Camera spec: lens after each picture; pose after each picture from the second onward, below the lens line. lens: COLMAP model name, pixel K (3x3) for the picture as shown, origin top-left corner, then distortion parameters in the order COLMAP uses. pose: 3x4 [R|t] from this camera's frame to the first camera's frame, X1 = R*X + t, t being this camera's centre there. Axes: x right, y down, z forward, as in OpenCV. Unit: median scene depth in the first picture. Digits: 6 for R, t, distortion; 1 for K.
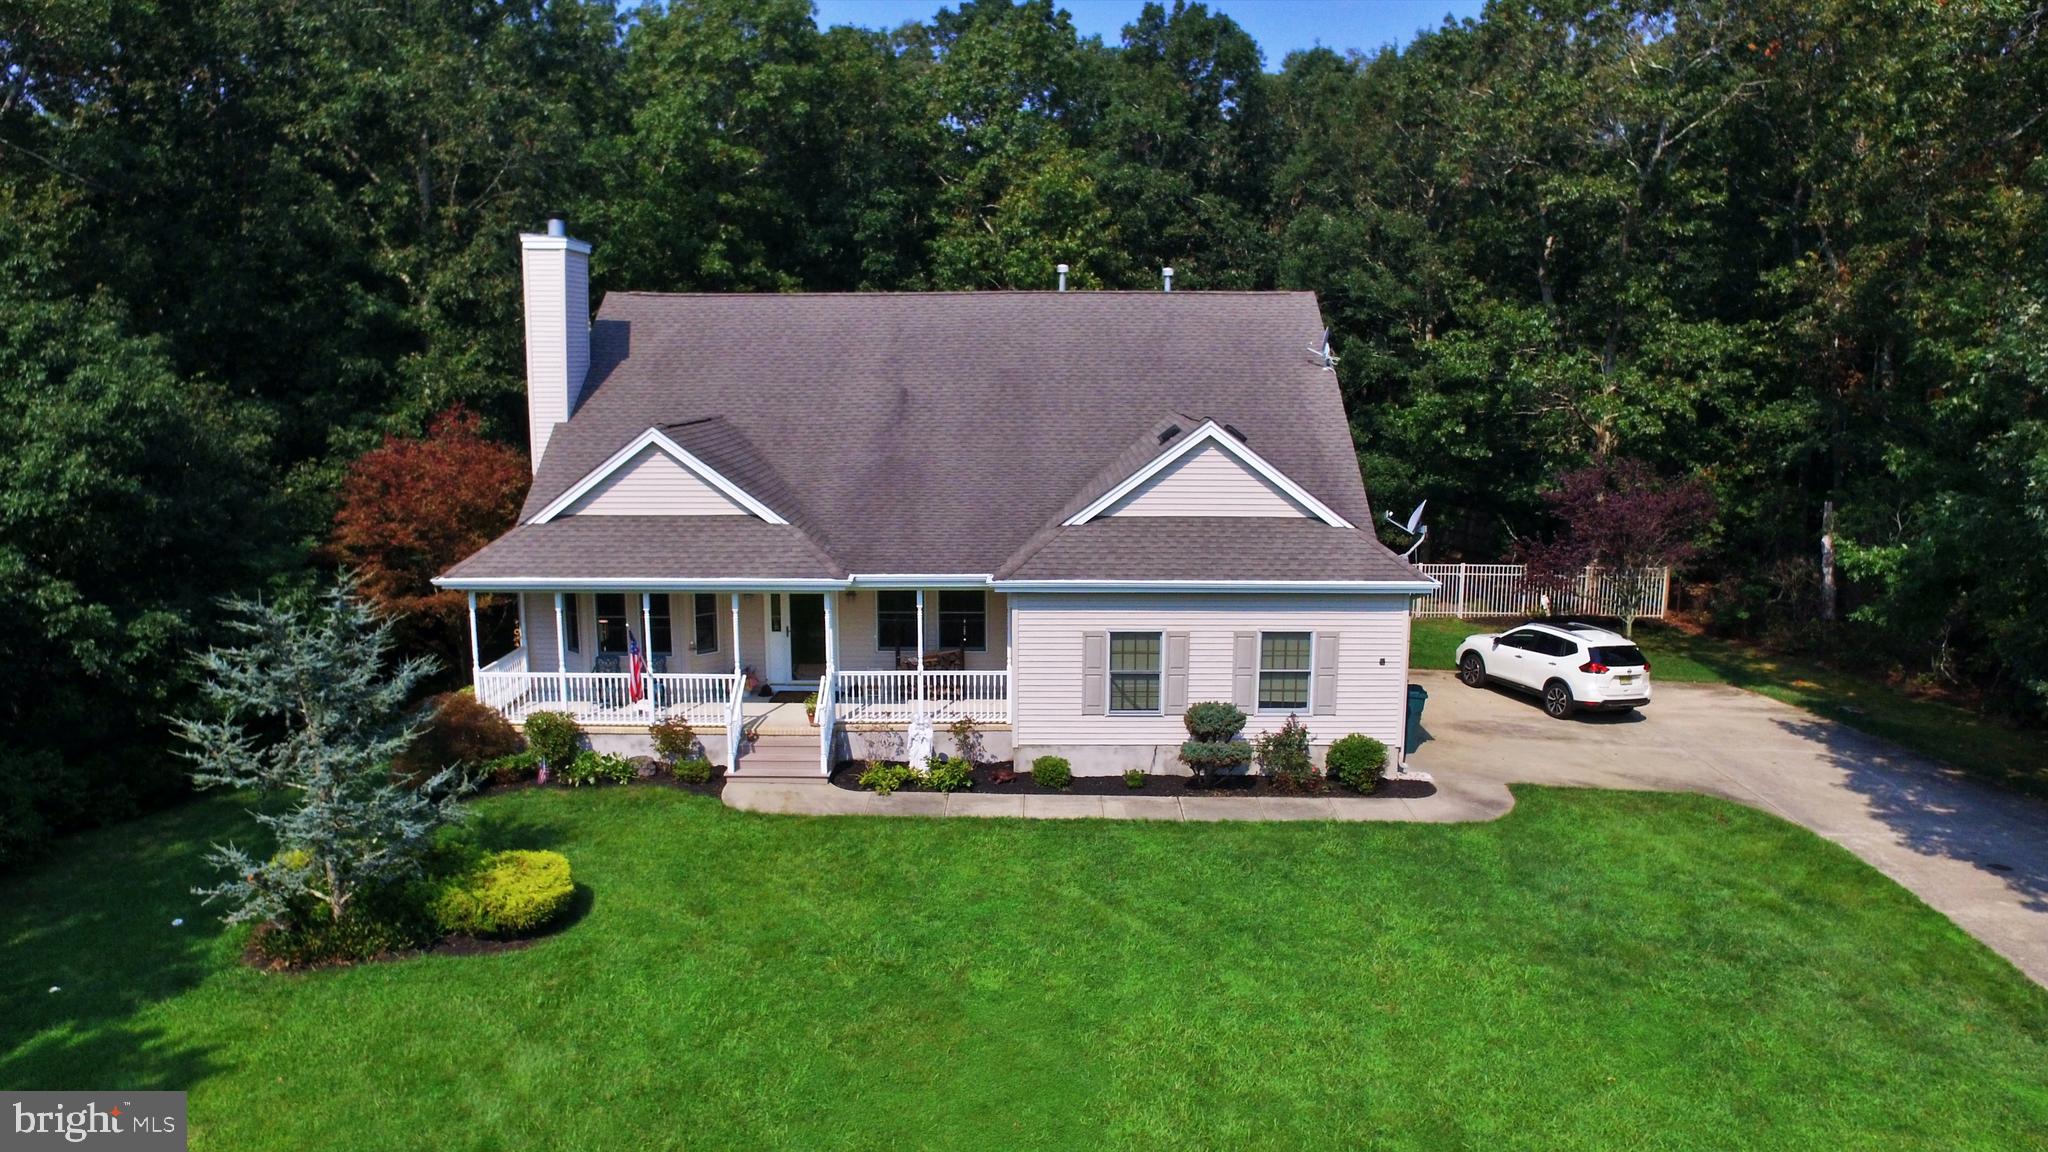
lens RADIAL K [[1478.4, 0, 1024.0], [0, 1478.4, 576.0], [0, 0, 1]] dist [-0.124437, 0.100211]
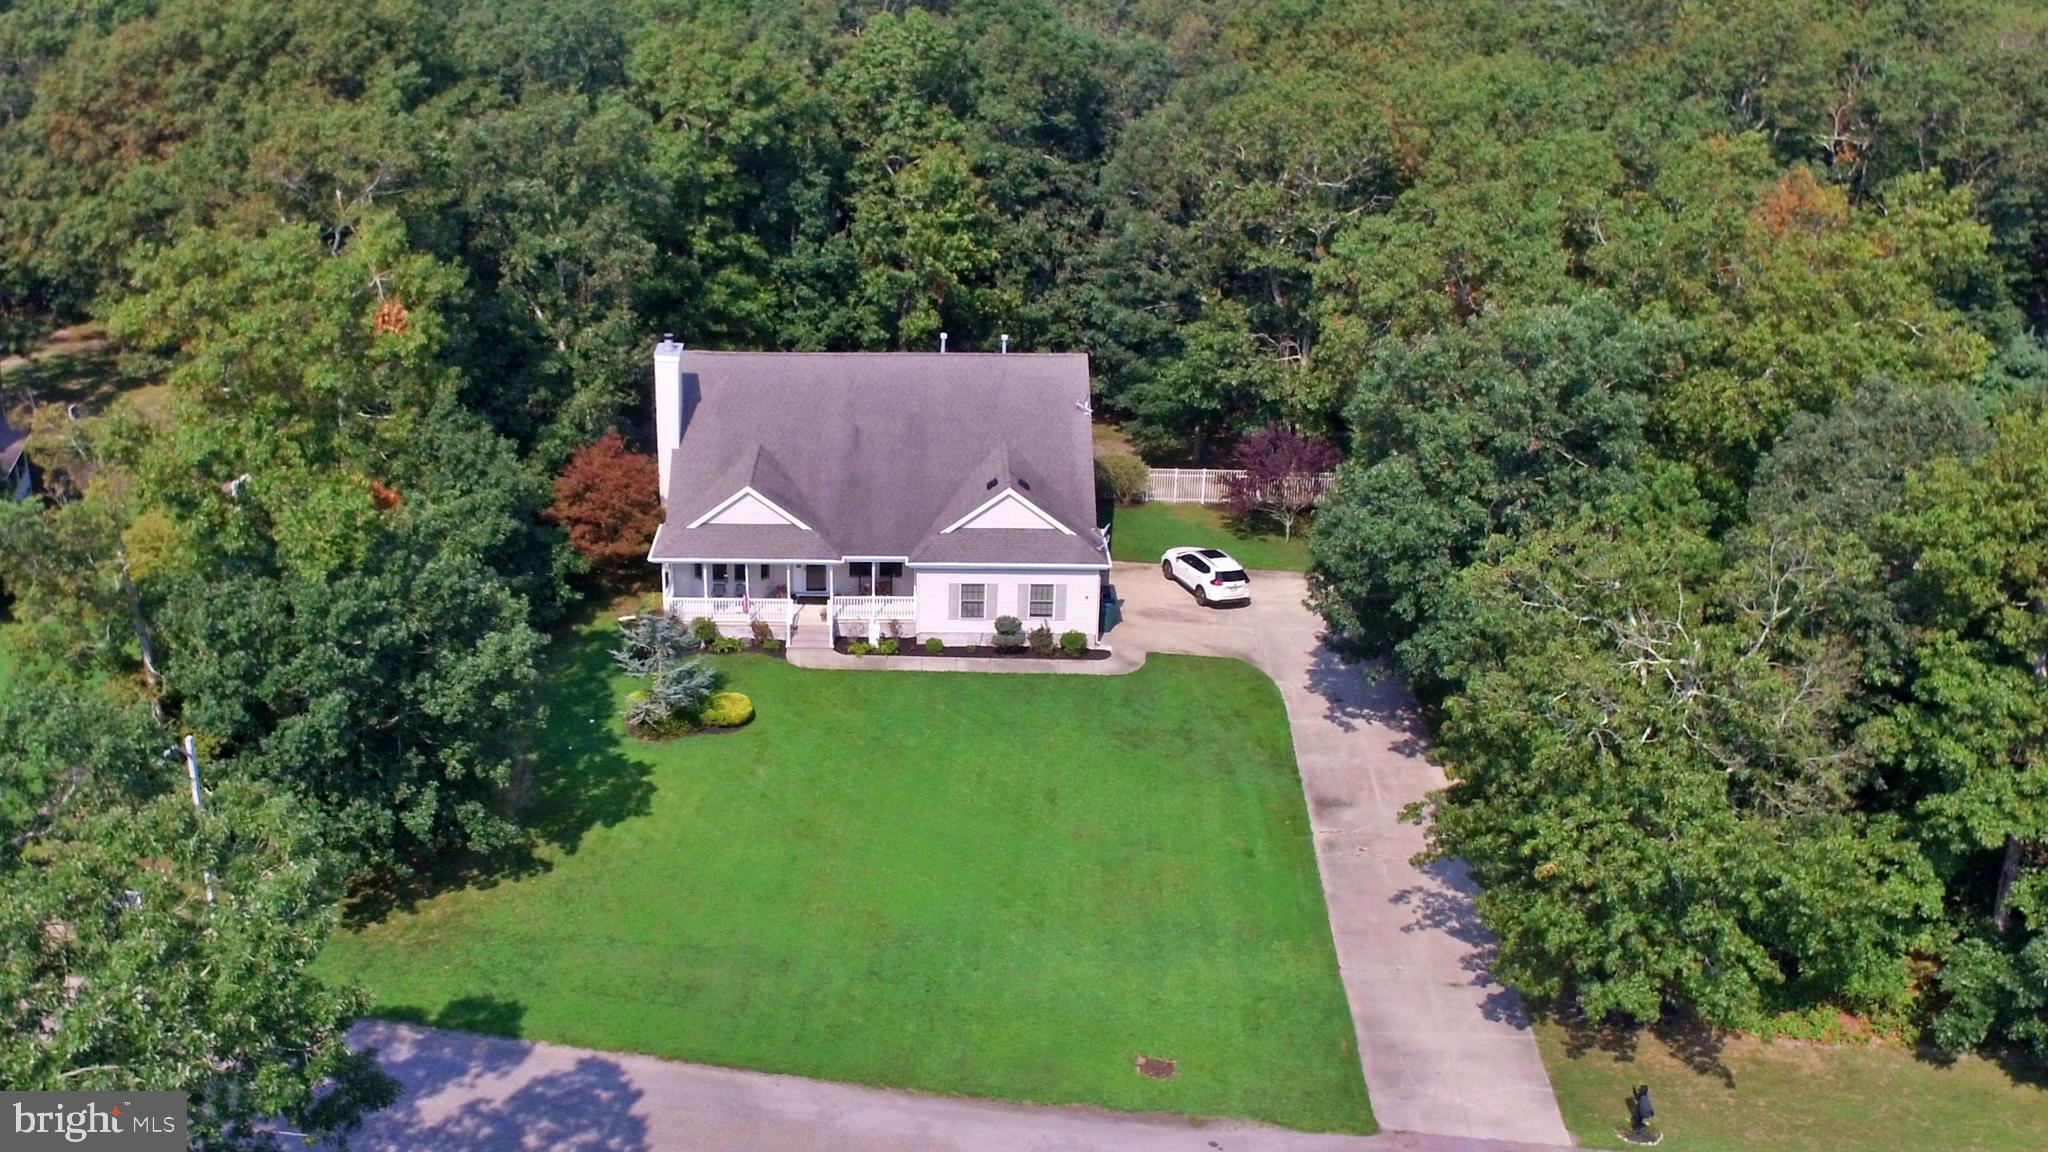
lens RADIAL K [[2428.1, 0, 779.0], [0, 2428.1, 571.5], [0, 0, 1]] dist [-0.035508, 0.014479]
pose [[0.998841, 0.003323, -0.048016, -0.038948], [0.007671, 0.973871, 0.226973, -0.797362], [0.047516, -0.227078, 0.972717, -2.506164]]
